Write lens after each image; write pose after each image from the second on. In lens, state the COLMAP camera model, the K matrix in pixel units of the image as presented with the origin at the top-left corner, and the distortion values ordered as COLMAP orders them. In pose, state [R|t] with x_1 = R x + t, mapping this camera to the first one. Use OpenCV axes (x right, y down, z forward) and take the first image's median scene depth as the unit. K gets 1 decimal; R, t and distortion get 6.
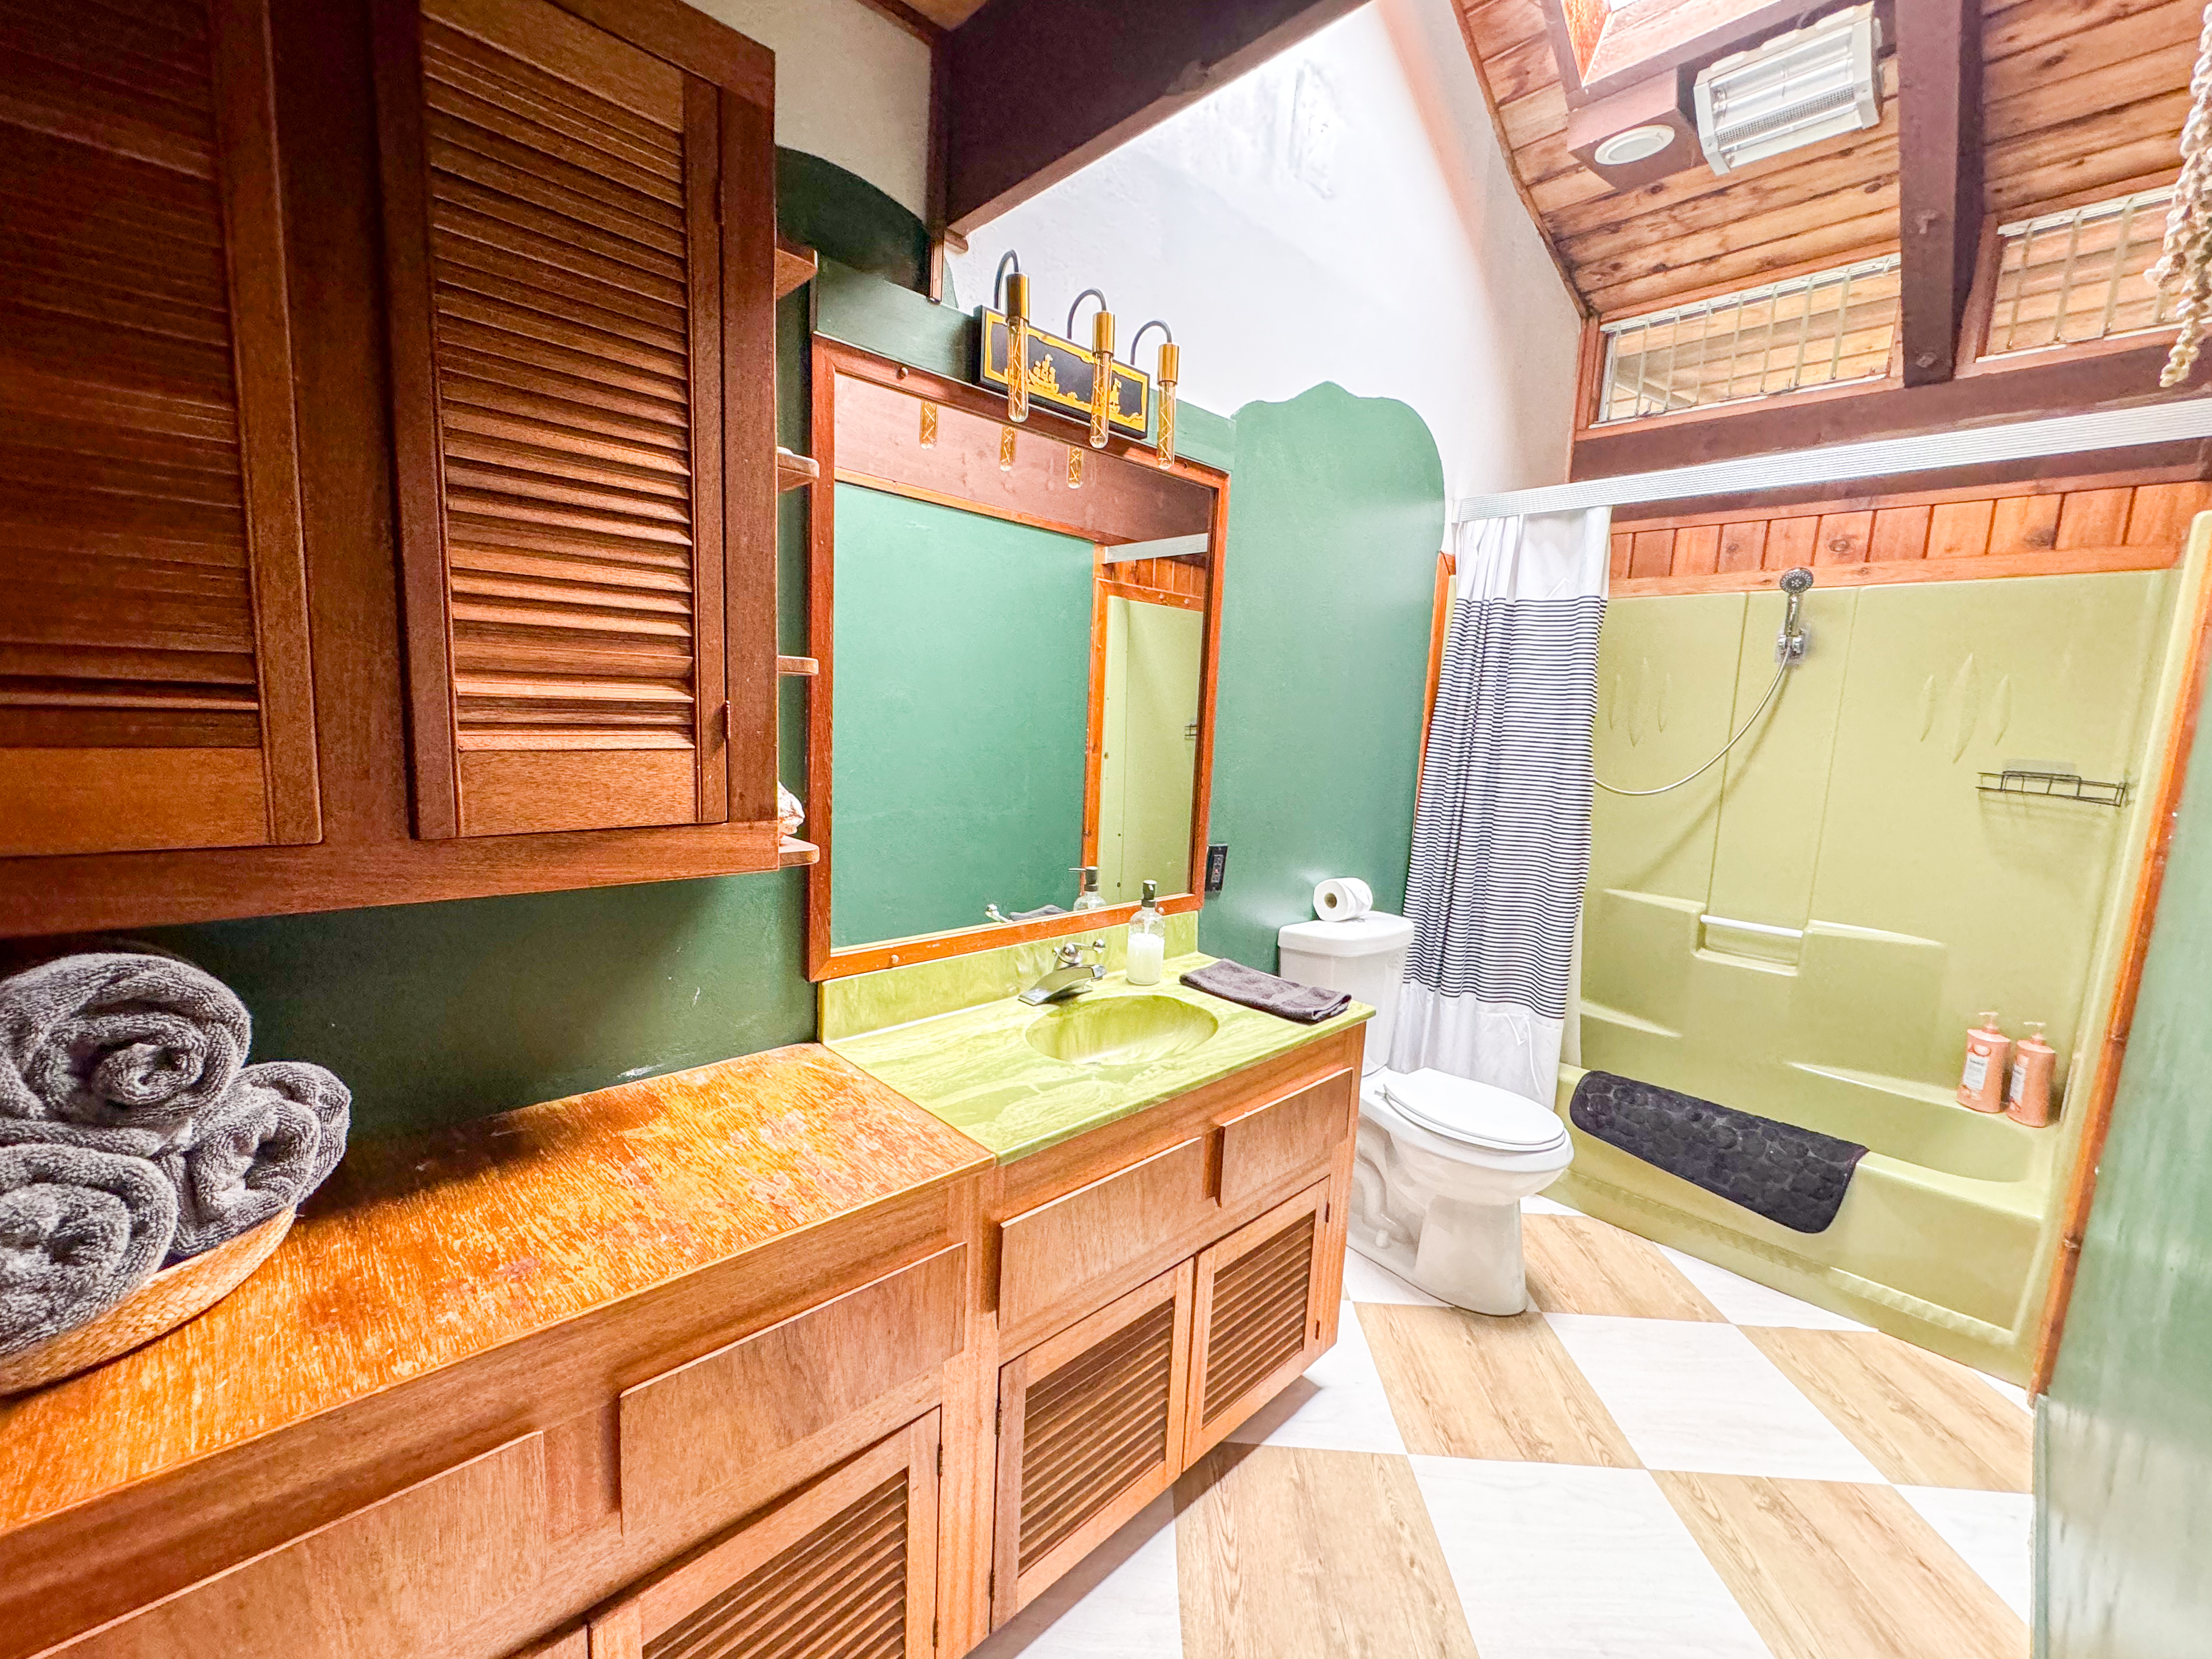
lens RADIAL K [[889.0, 0, 1106.7], [0, 889.0, 828.1], [0, 0, 1]] dist [-0.000454, -0.000604]
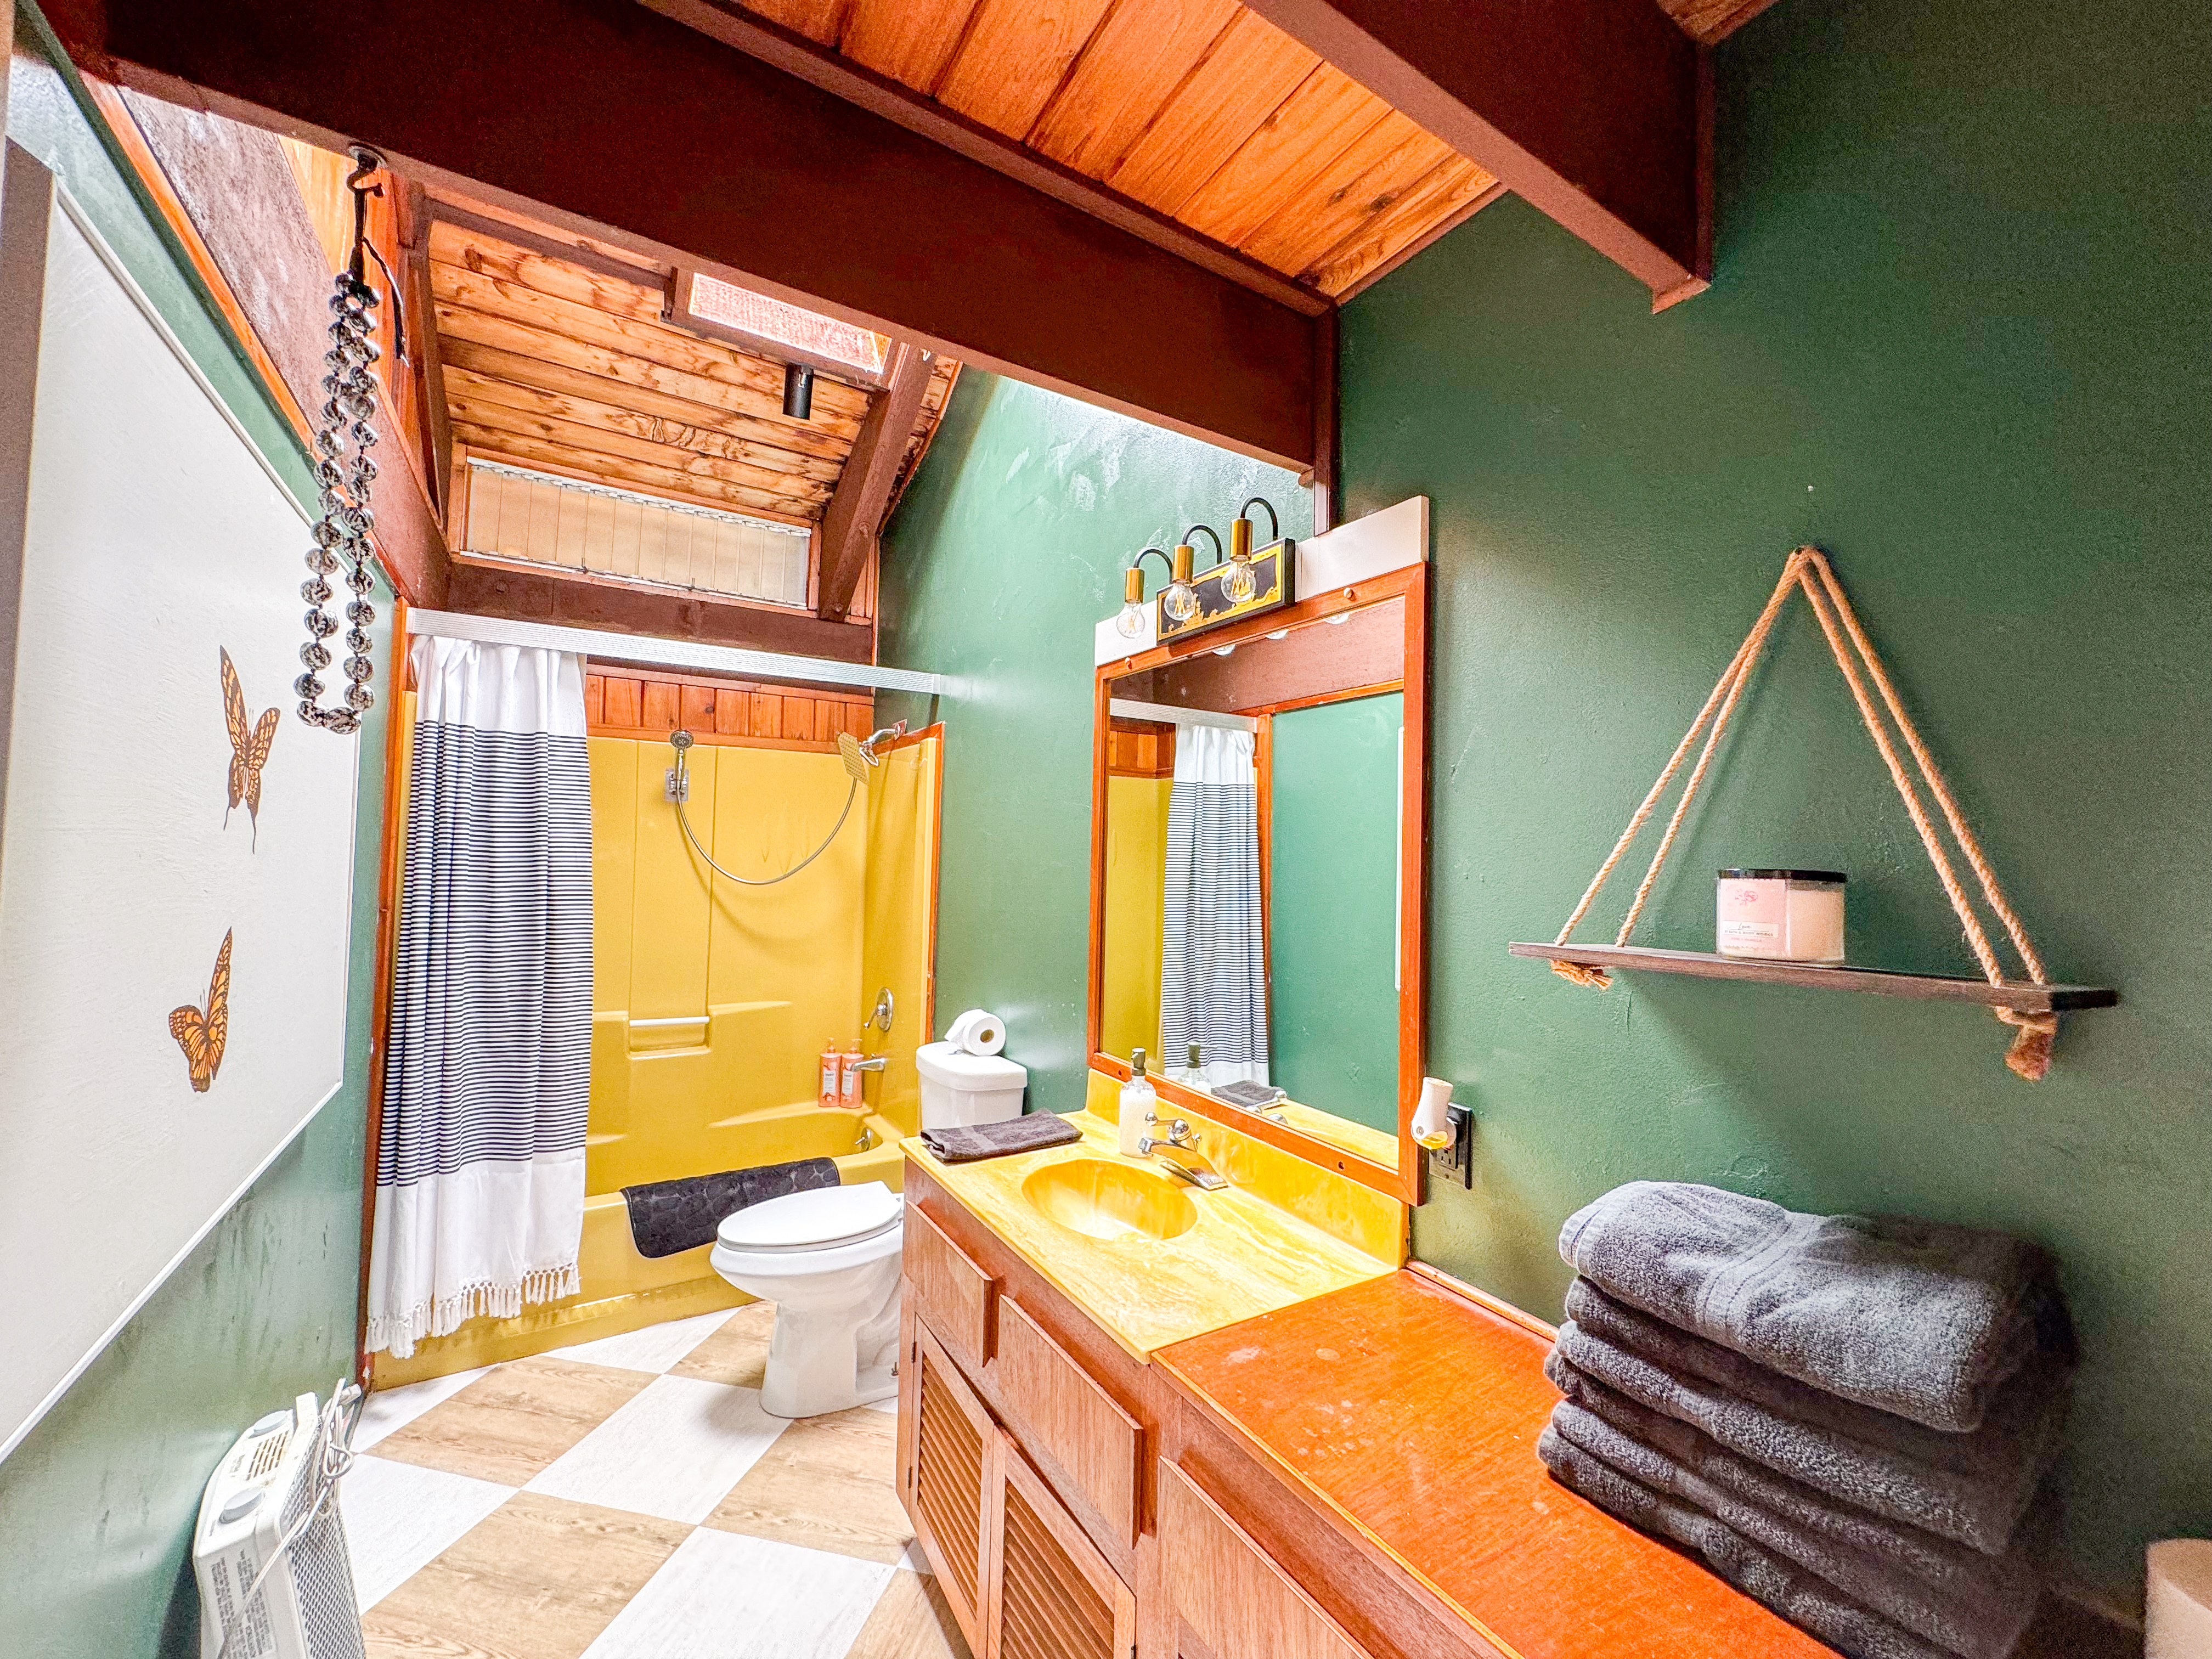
lens RADIAL K [[889.0, 0, 1111.3], [0, 889.0, 828.4], [0, 0, 1]] dist [-0.000454, -0.000604]
pose [[0.208402, -0.007277, 0.978016, -1.334106], [0.145434, 0.989086, -0.023631, -0.125597], [-0.967170, 0.147161, 0.207185, 0.734559]]
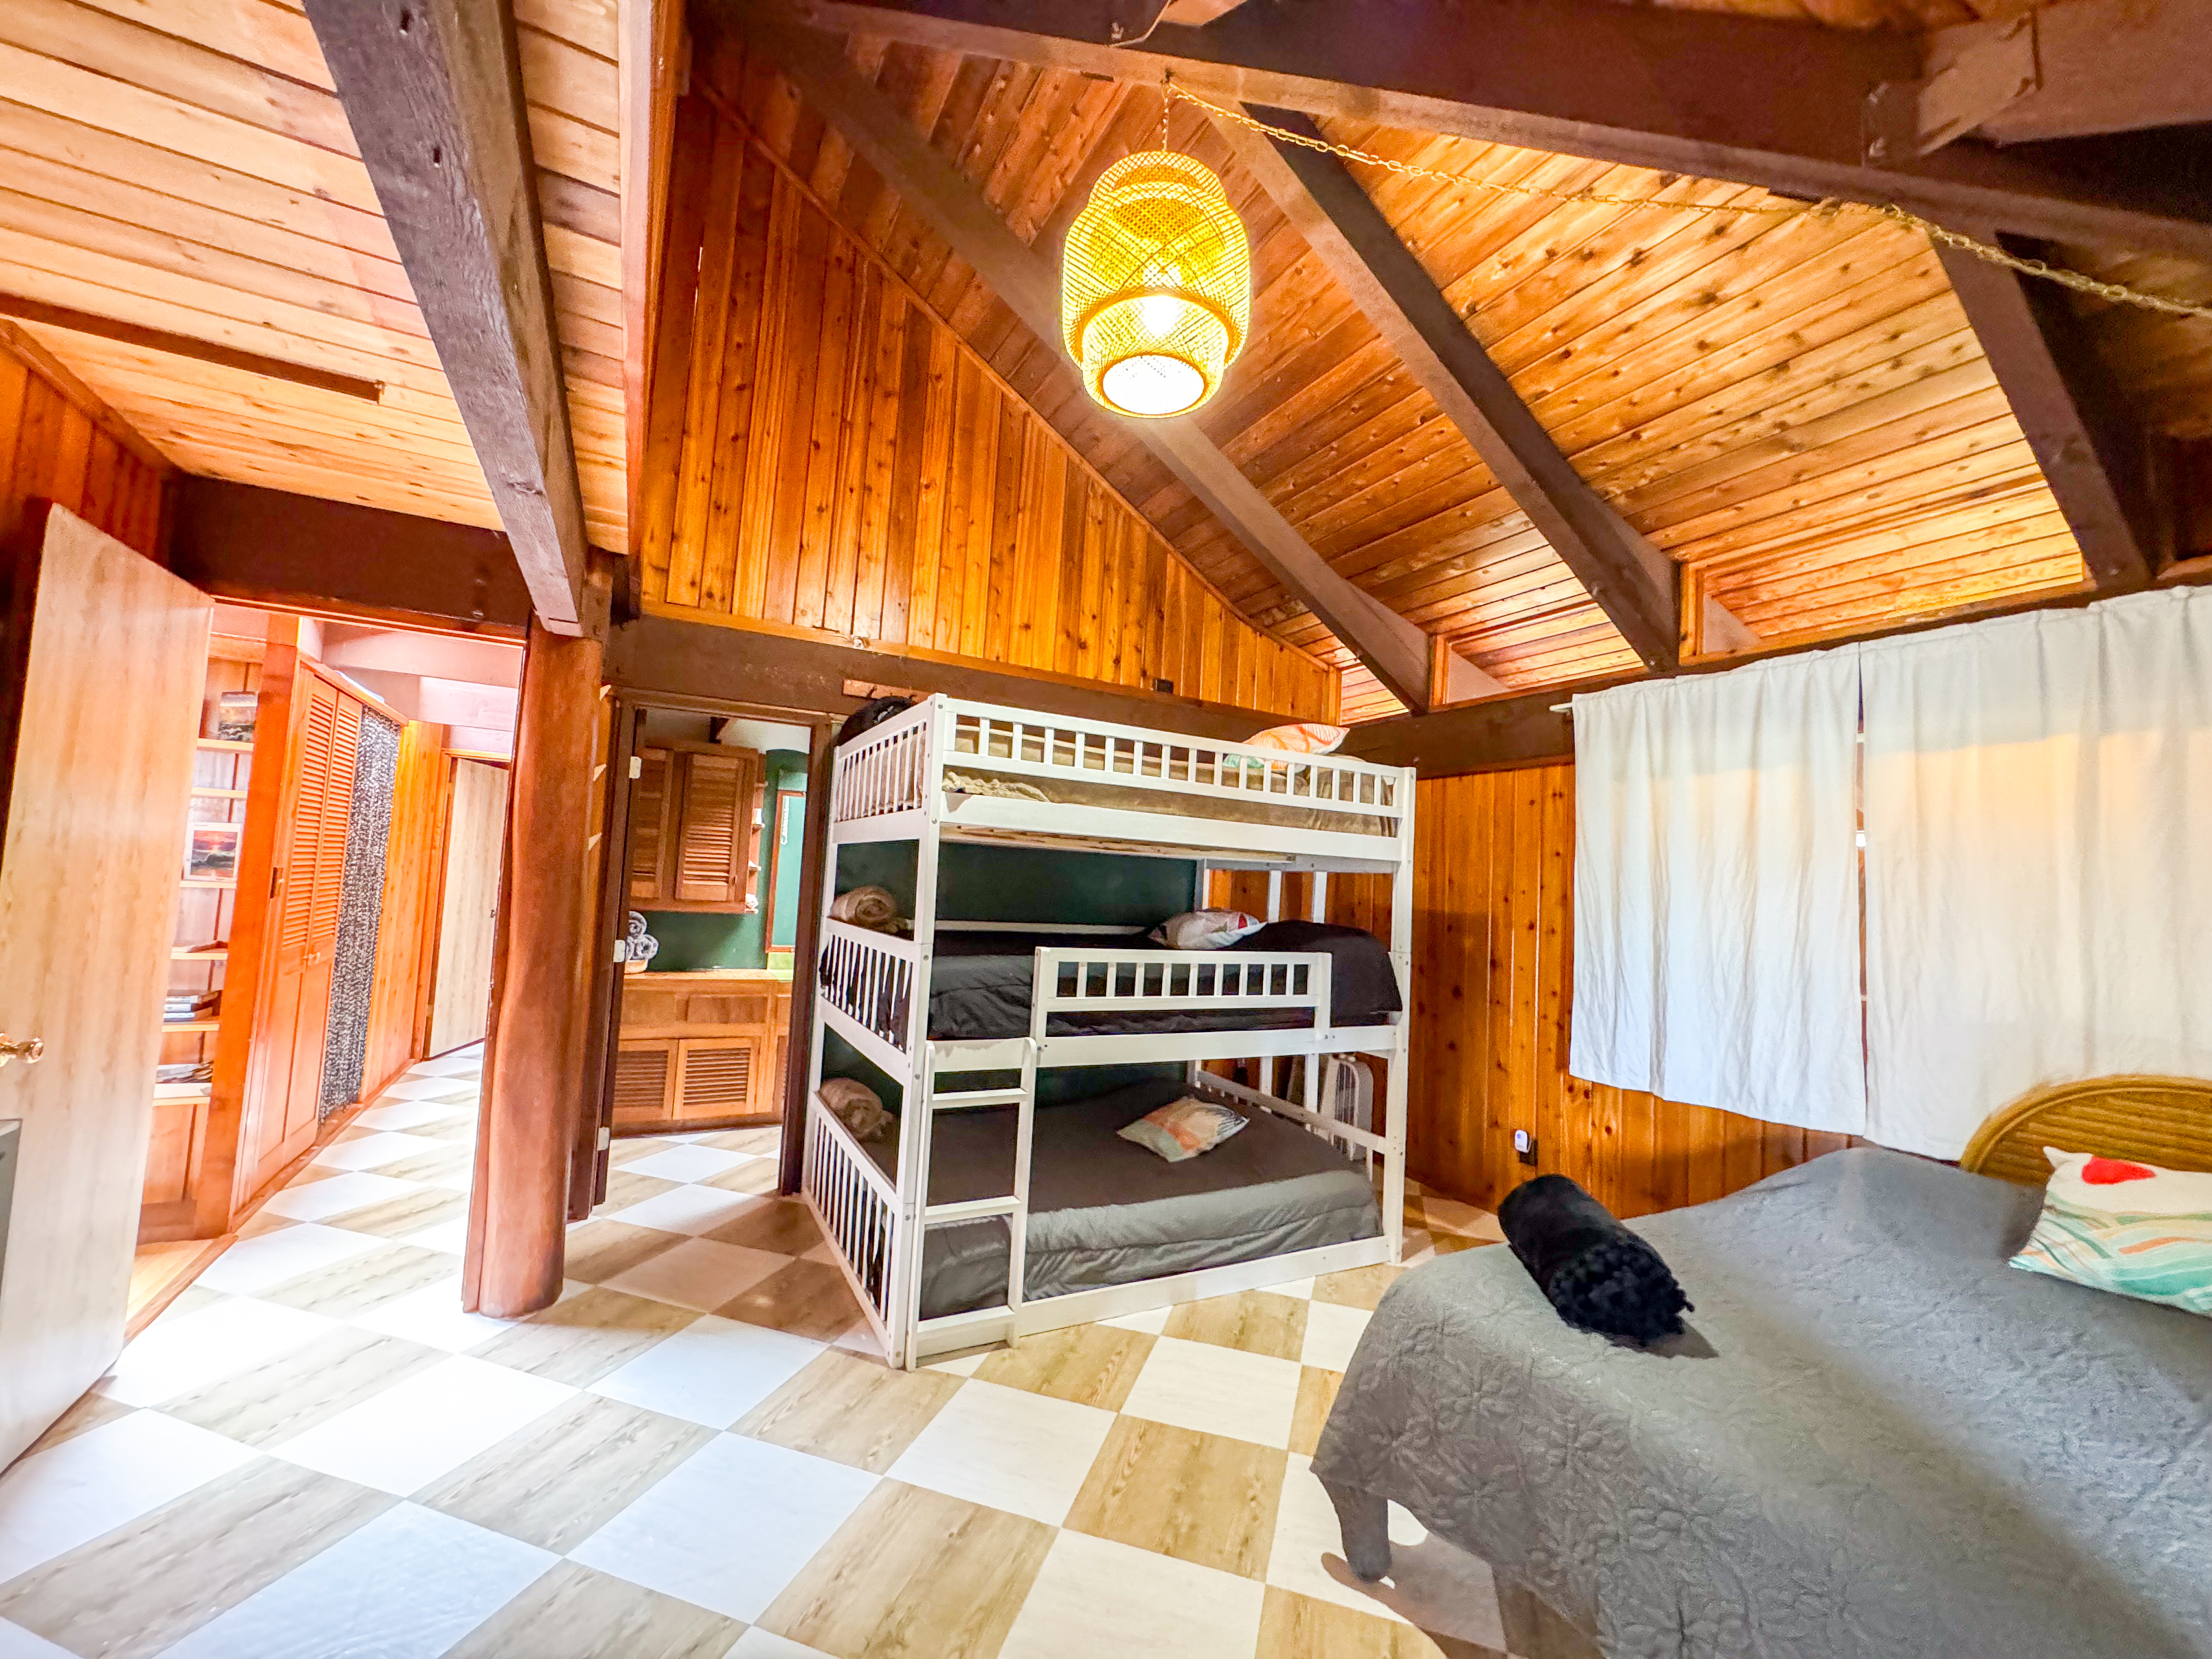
lens RADIAL K [[889.0, 0, 1109.8], [0, 889.0, 823.9], [0, 0, 1]] dist [-0.000454, -0.000604]
pose [[0.961823, -0.017202, -0.273131, 3.006567], [-0.044677, 0.974764, -0.218721, 0.577801], [0.270000, 0.222574, 0.936782, -3.195974]]
